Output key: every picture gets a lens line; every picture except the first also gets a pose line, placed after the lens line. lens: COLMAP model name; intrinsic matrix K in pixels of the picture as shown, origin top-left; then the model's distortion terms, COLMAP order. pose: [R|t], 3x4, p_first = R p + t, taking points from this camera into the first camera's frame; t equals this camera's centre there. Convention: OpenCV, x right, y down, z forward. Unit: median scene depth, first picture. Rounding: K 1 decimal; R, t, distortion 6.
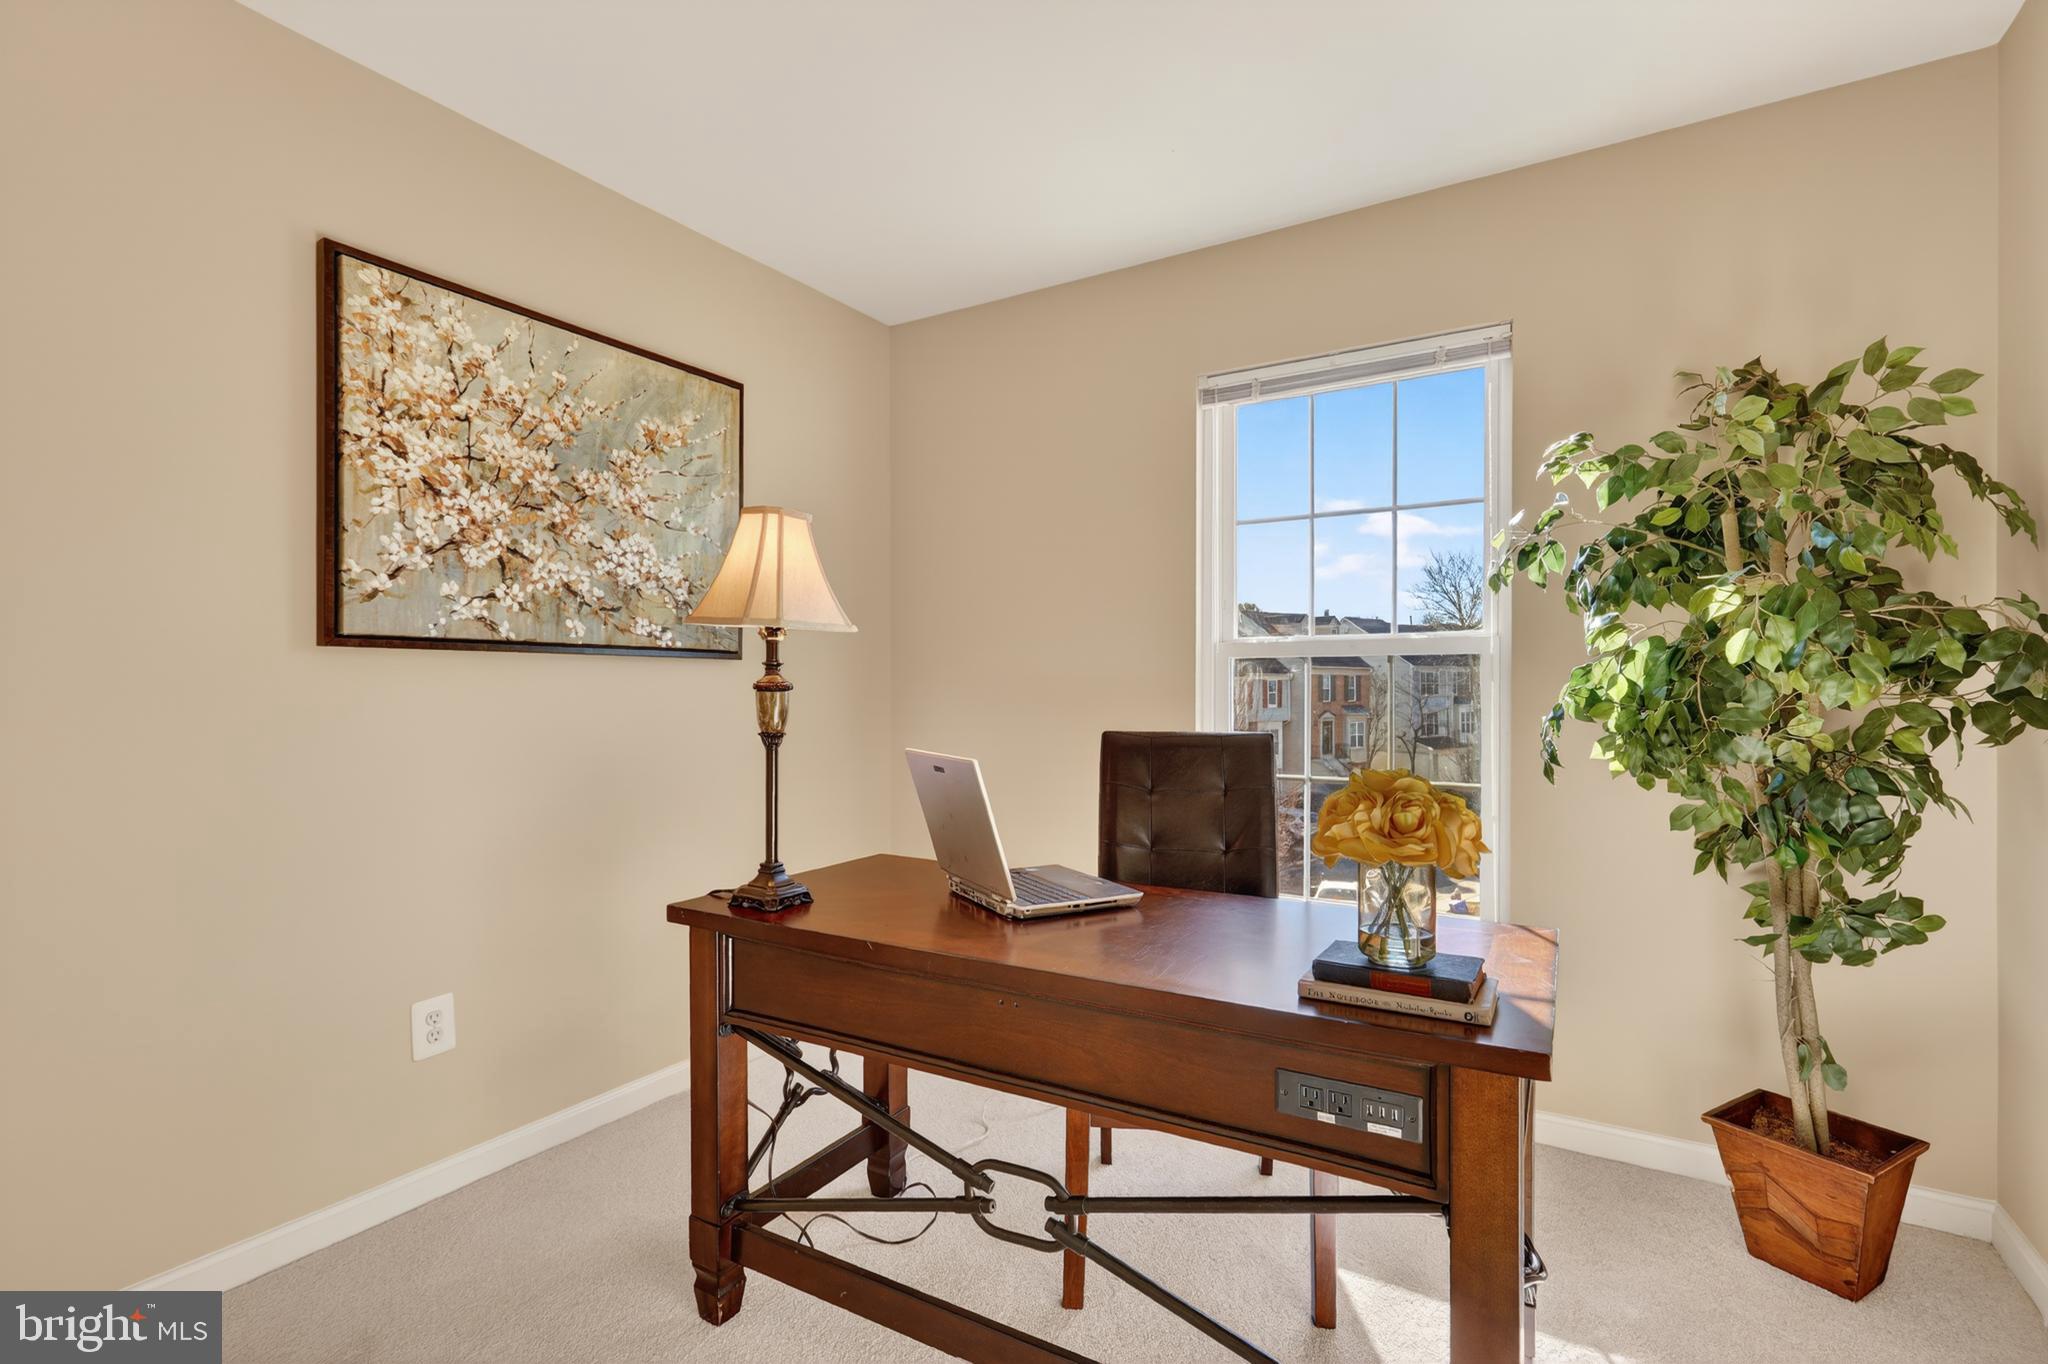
lens RADIAL K [[937.3, 0, 1017.0], [0, 937.3, 683.0], [0, 0, 1]] dist [-0.004984, 0.000632]
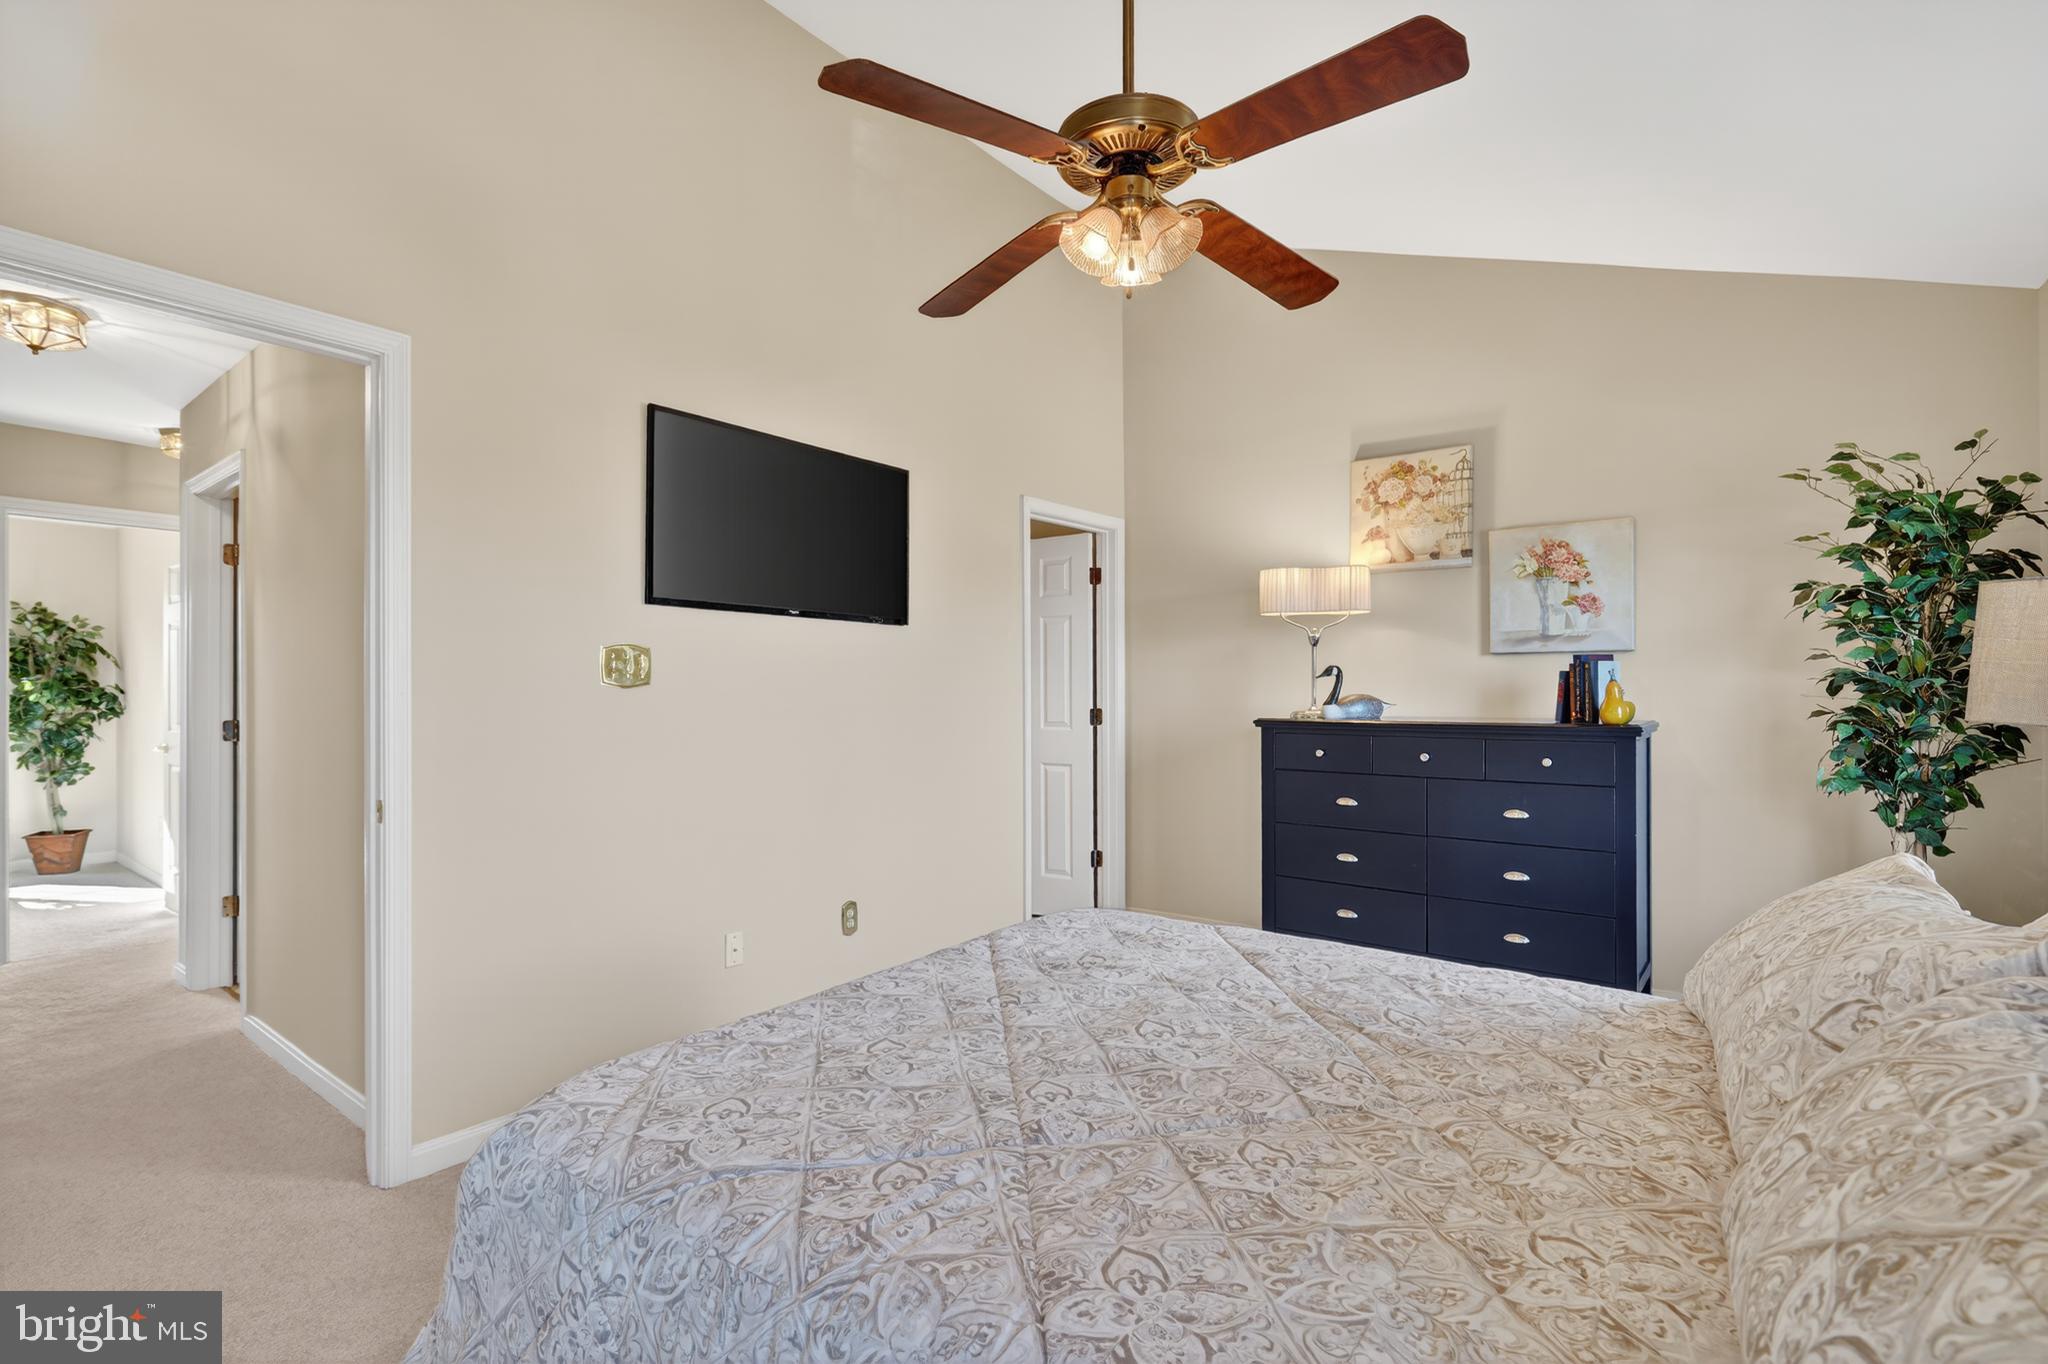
lens RADIAL K [[937.3, 0, 1015.7], [0, 937.3, 682.9], [0, 0, 1]] dist [-0.004984, 0.000632]
pose [[0.101191, 0.007730, 0.994837, -2.396035], [0.008416, 0.999927, -0.008626, -0.030367], [-0.994831, 0.009246, 0.101119, -3.094090]]
